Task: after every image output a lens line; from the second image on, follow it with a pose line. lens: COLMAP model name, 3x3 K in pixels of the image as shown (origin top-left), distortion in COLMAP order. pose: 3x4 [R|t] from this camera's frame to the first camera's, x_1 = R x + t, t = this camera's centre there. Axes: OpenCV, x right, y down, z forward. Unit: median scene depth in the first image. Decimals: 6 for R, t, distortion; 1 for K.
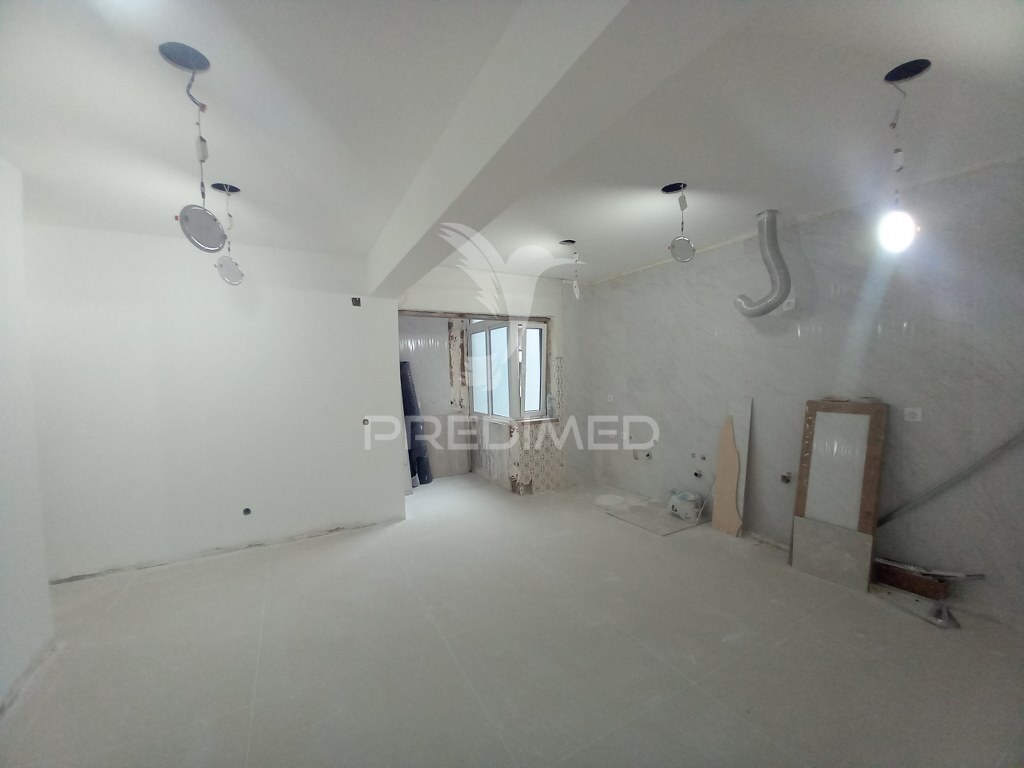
lens RADIAL K [[402.3, 0, 507.8], [0, 402.3, 391.3], [0, 0, 1]] dist [0.013130, -0.014278]
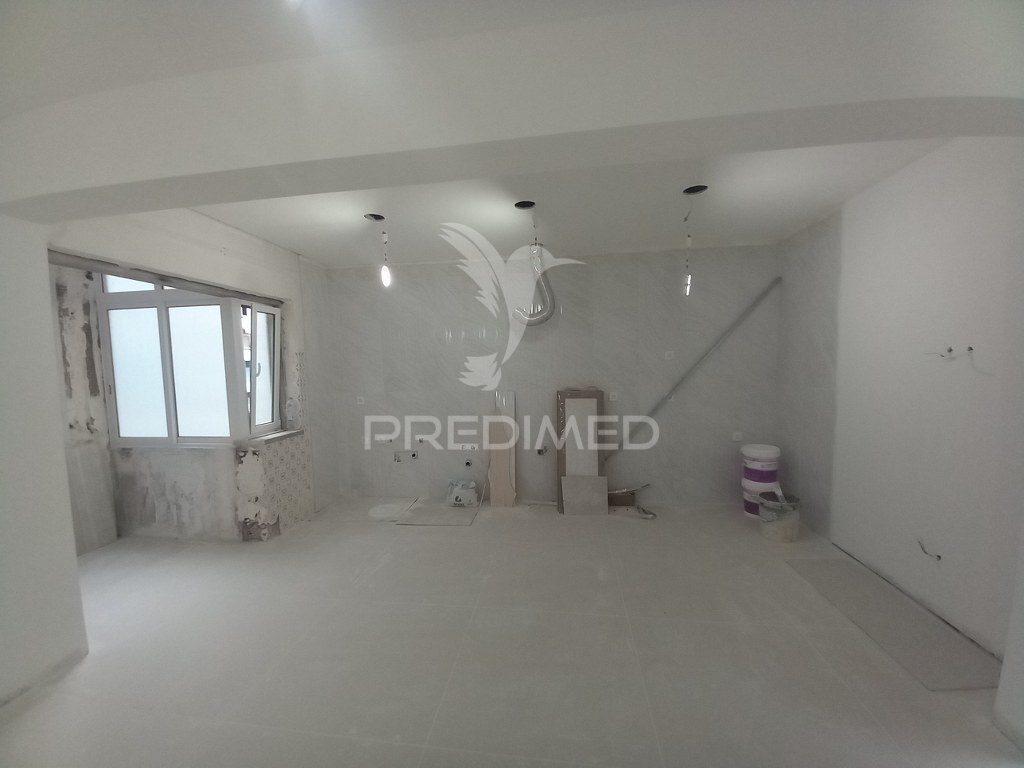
lens RADIAL K [[402.3, 0, 507.8], [0, 402.3, 391.3], [0, 0, 1]] dist [0.013130, -0.014278]
pose [[0.588829, -0.042434, 0.807143, -0.283715], [0.044636, 0.998804, 0.019947, -0.006691], [-0.807024, 0.024283, 0.590019, 0.207470]]
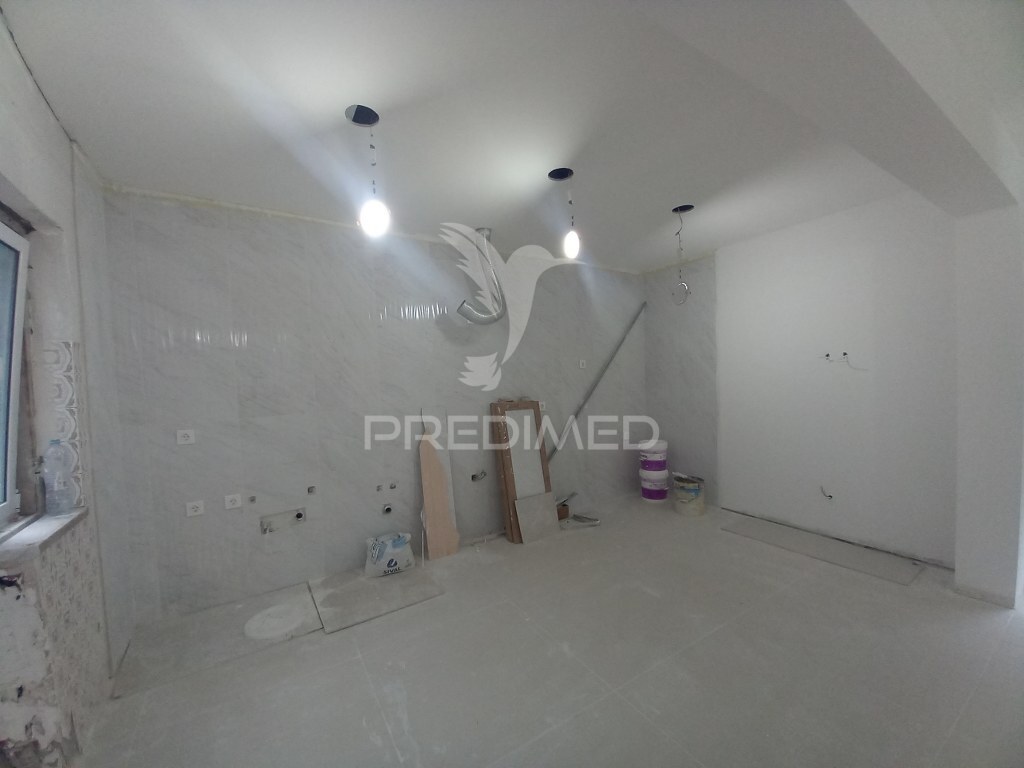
lens RADIAL K [[402.3, 0, 507.8], [0, 402.3, 391.3], [0, 0, 1]] dist [0.013130, -0.014278]
pose [[-0.058432, -0.002390, 0.998289, -0.272190], [0.081959, 0.996610, 0.007184, -0.010433], [-0.994921, 0.082238, -0.058038, 0.642155]]
